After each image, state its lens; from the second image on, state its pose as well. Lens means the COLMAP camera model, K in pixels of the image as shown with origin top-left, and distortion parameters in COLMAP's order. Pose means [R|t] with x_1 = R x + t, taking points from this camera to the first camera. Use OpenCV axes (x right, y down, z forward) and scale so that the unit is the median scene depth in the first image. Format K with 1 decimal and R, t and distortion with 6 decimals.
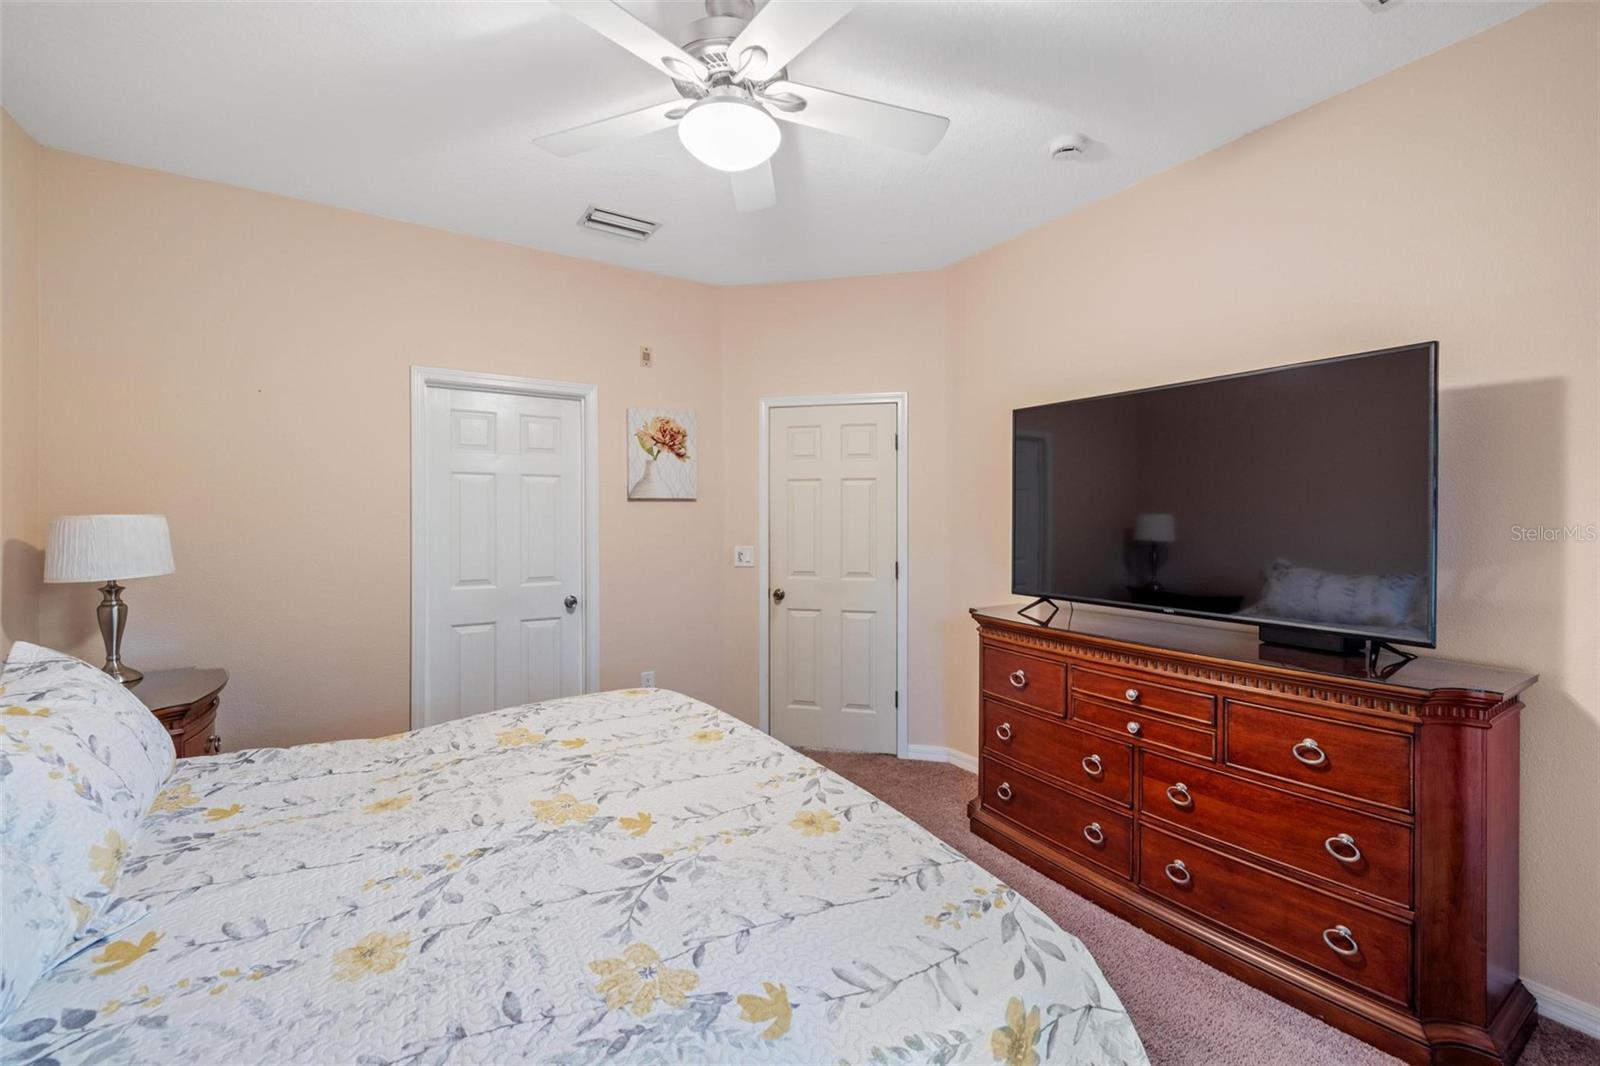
lens RADIAL K [[680.8, 0, 801.4], [0, 680.8, 526.1], [0, 0, 1]] dist [0.000540, 0.000075]
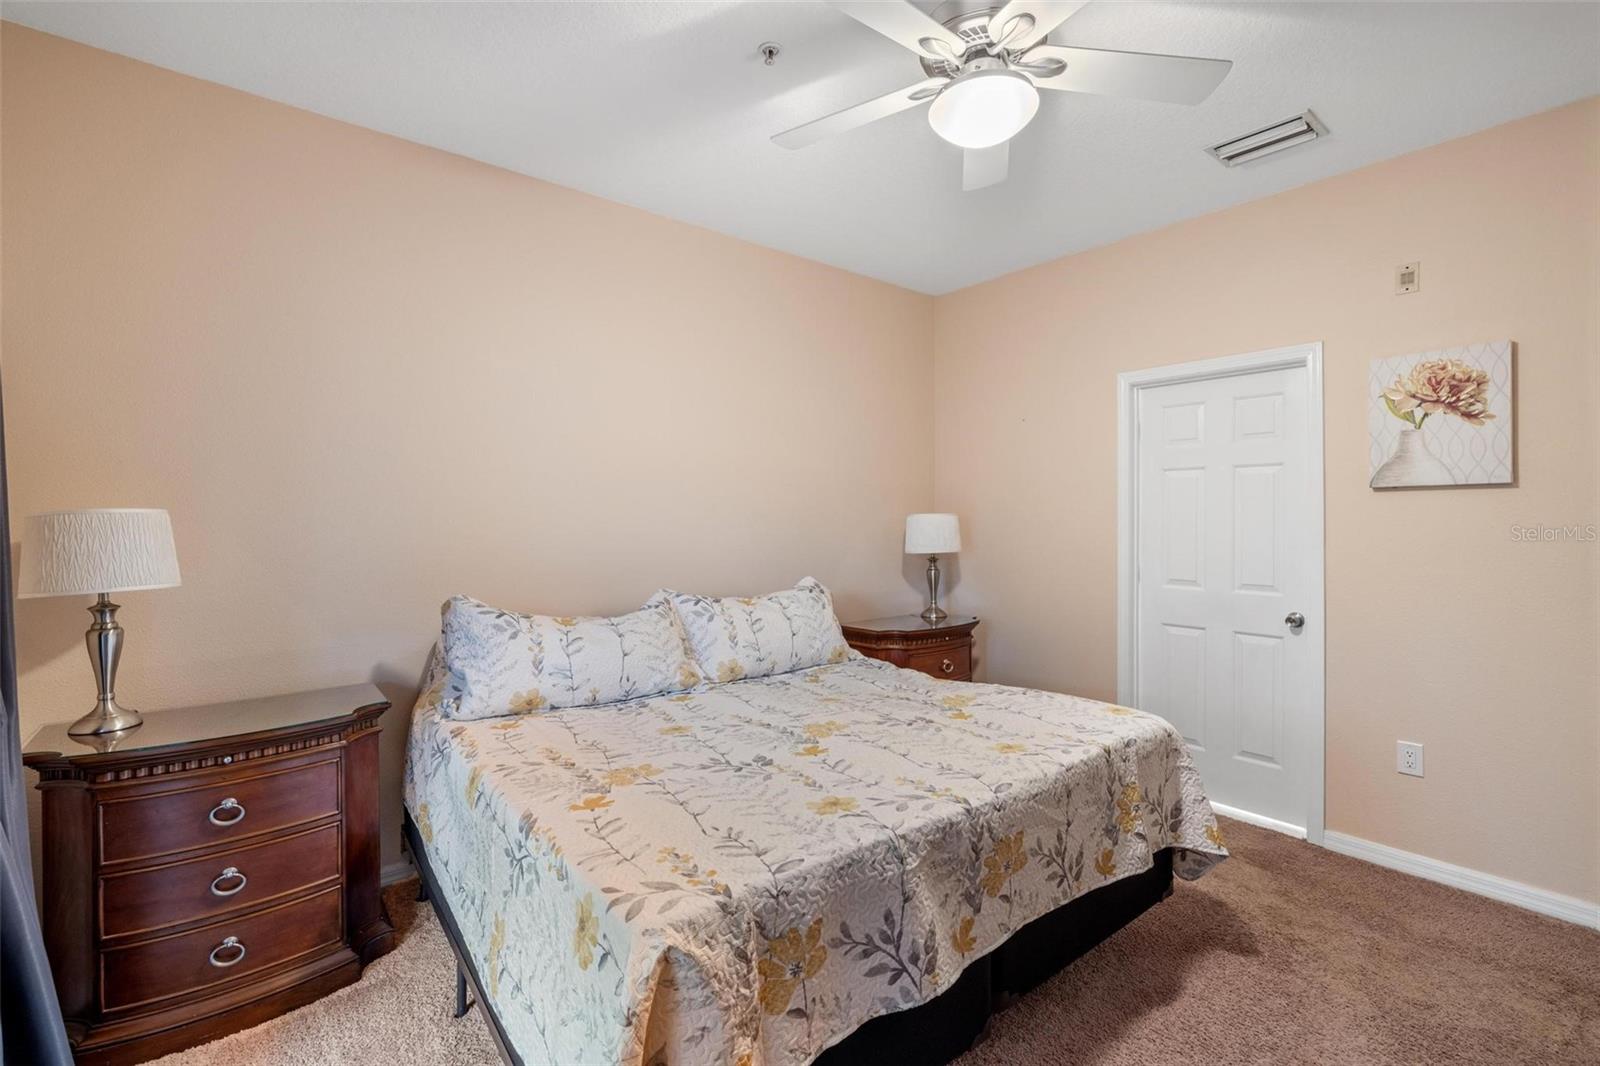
lens RADIAL K [[731.0, 0, 806.6], [0, 731.0, 531.4], [0, 0, 1]] dist [-0.010747, 0.000026]
pose [[0.090727, 0.018158, -0.995710, 0.472941], [-0.009175, 0.999807, 0.017396, -0.002789], [0.995834, 0.007558, 0.090876, 0.356445]]
